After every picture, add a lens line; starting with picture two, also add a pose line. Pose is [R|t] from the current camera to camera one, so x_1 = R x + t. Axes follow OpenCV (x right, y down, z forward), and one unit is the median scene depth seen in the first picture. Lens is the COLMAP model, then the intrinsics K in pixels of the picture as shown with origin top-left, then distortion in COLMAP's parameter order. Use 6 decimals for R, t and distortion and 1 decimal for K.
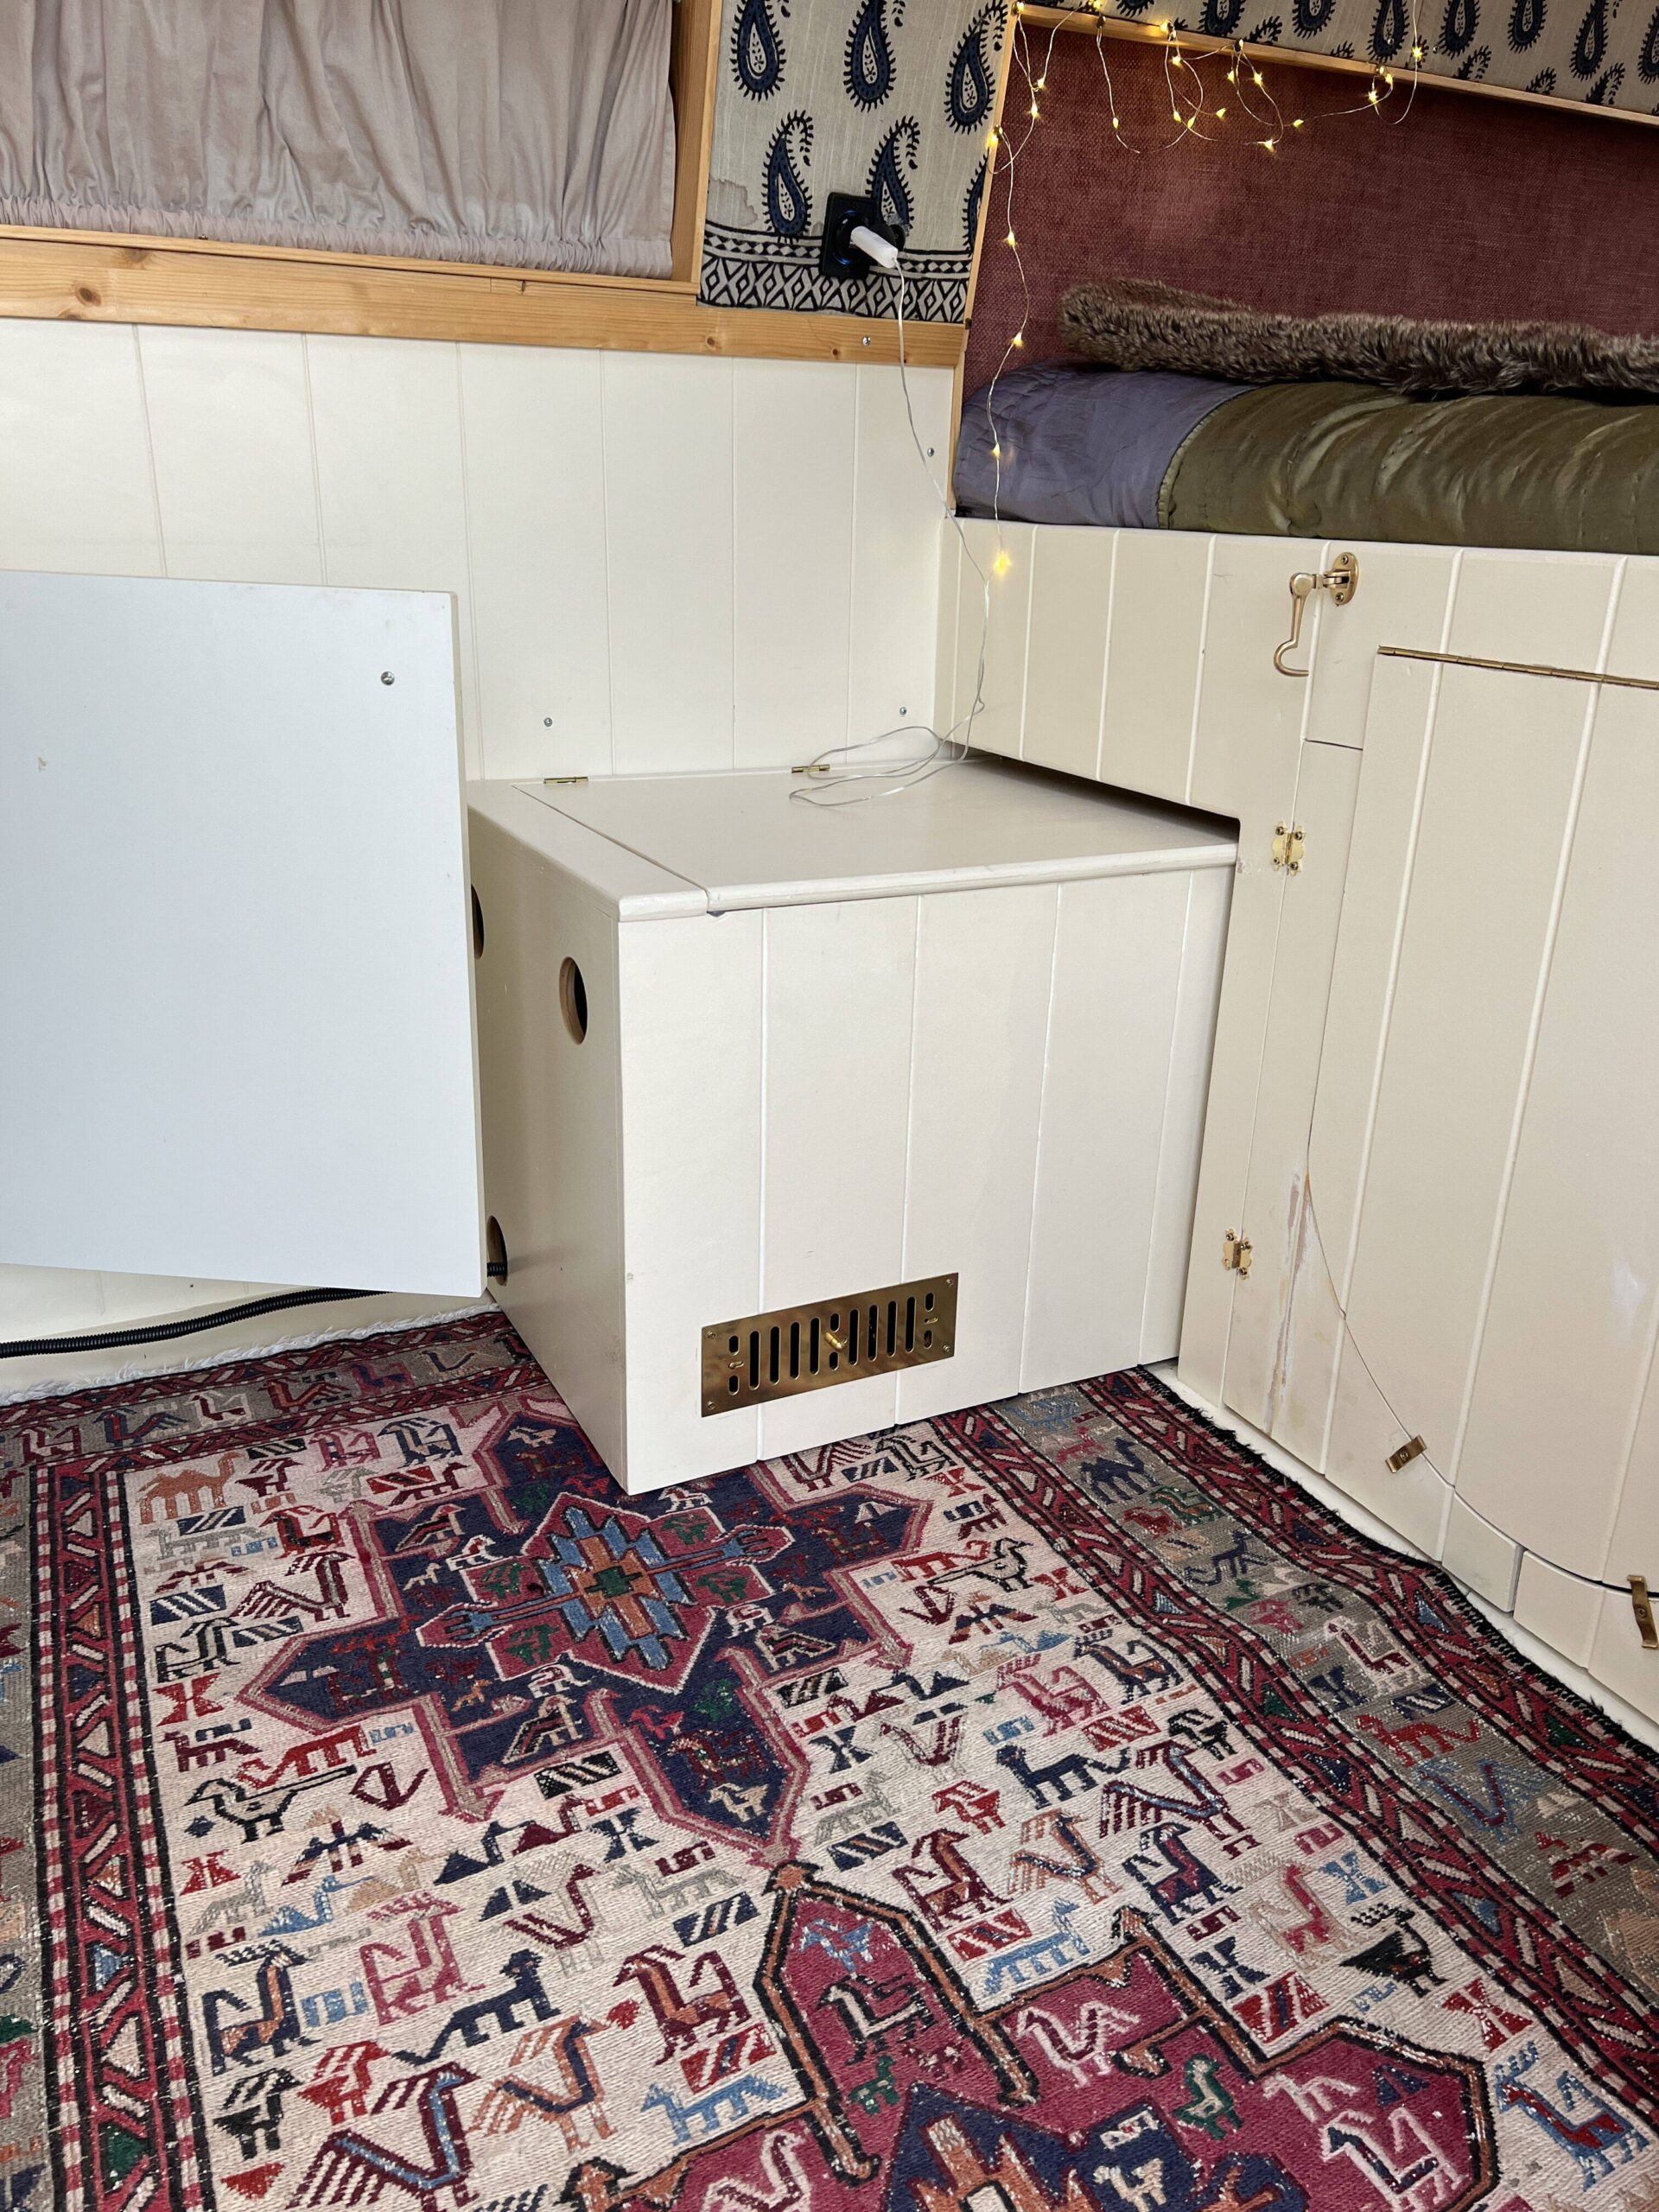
lens RADIAL K [[1672.6, 0, 838.0], [0, 1672.6, 1107.6], [0, 0, 1]] dist [0.040490, -0.036068]
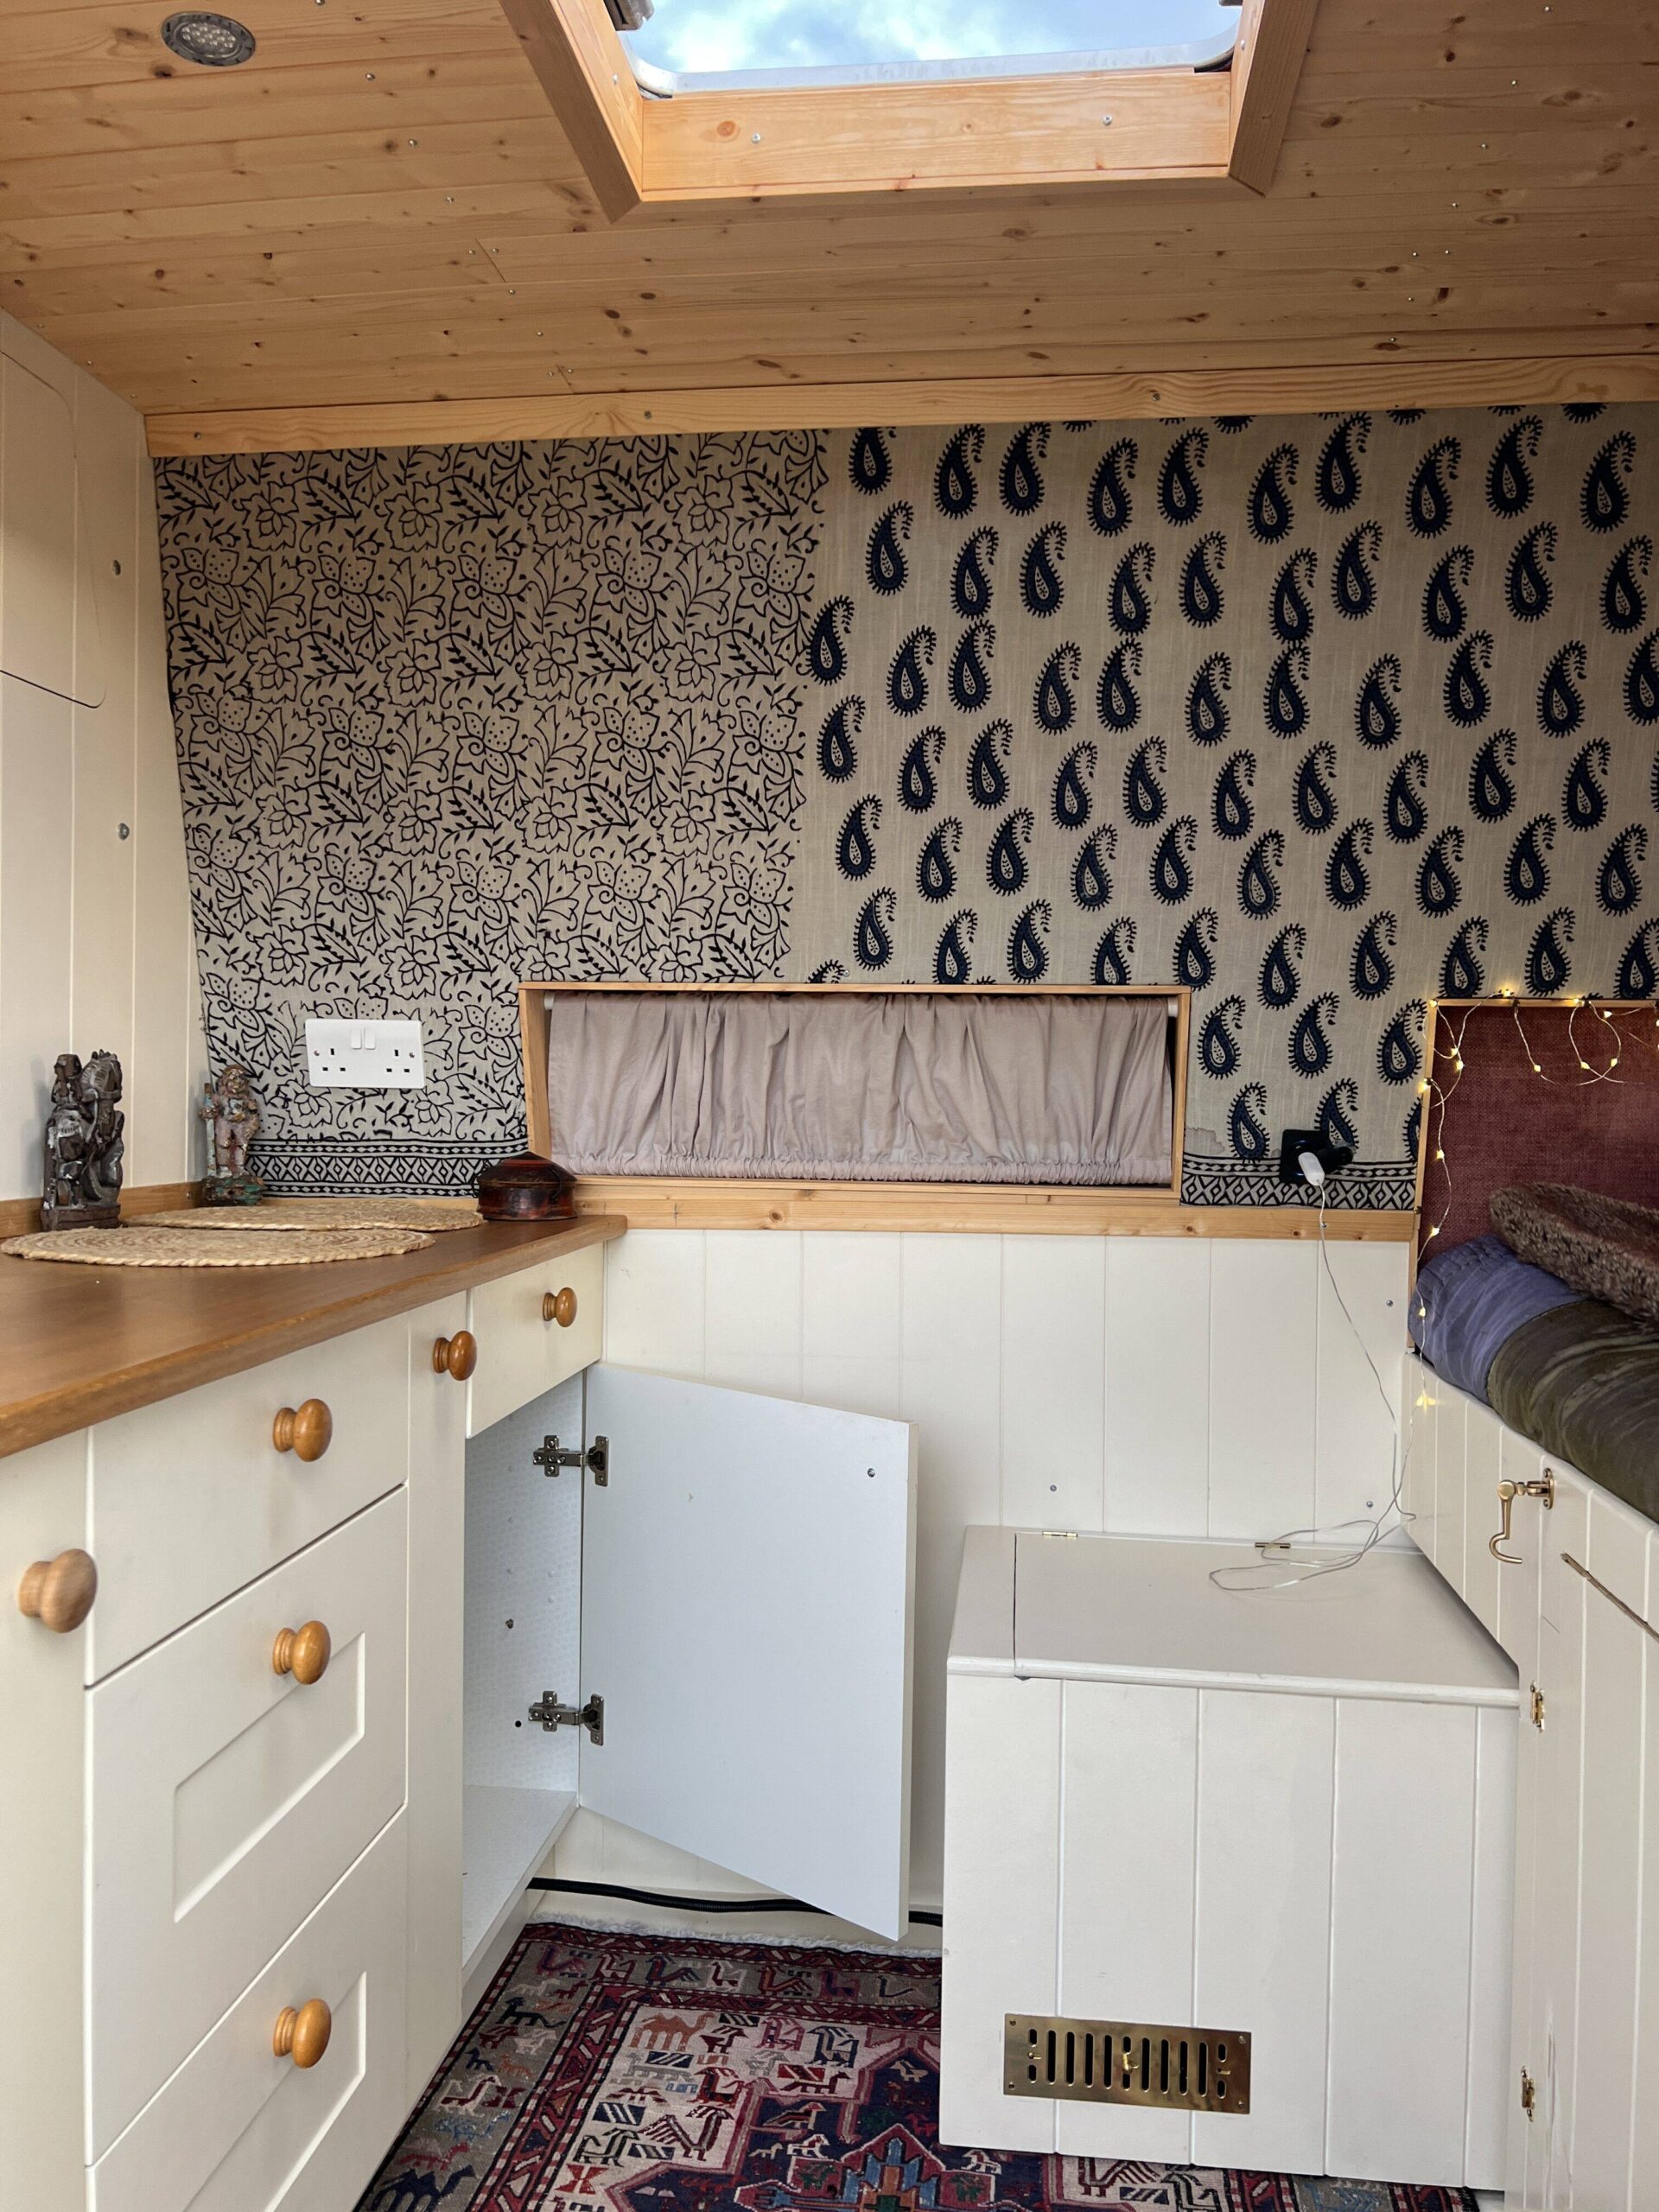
lens RADIAL K [[1672.6, 0, 838.0], [0, 1672.6, 1121.1], [0, 0, 1]] dist [0.040490, -0.036068]
pose [[0.833985, 0.002516, -0.551781, 0.481133], [-0.188690, 0.941005, -0.280904, -0.111759], [0.518522, 0.338385, 0.785259, -0.270510]]
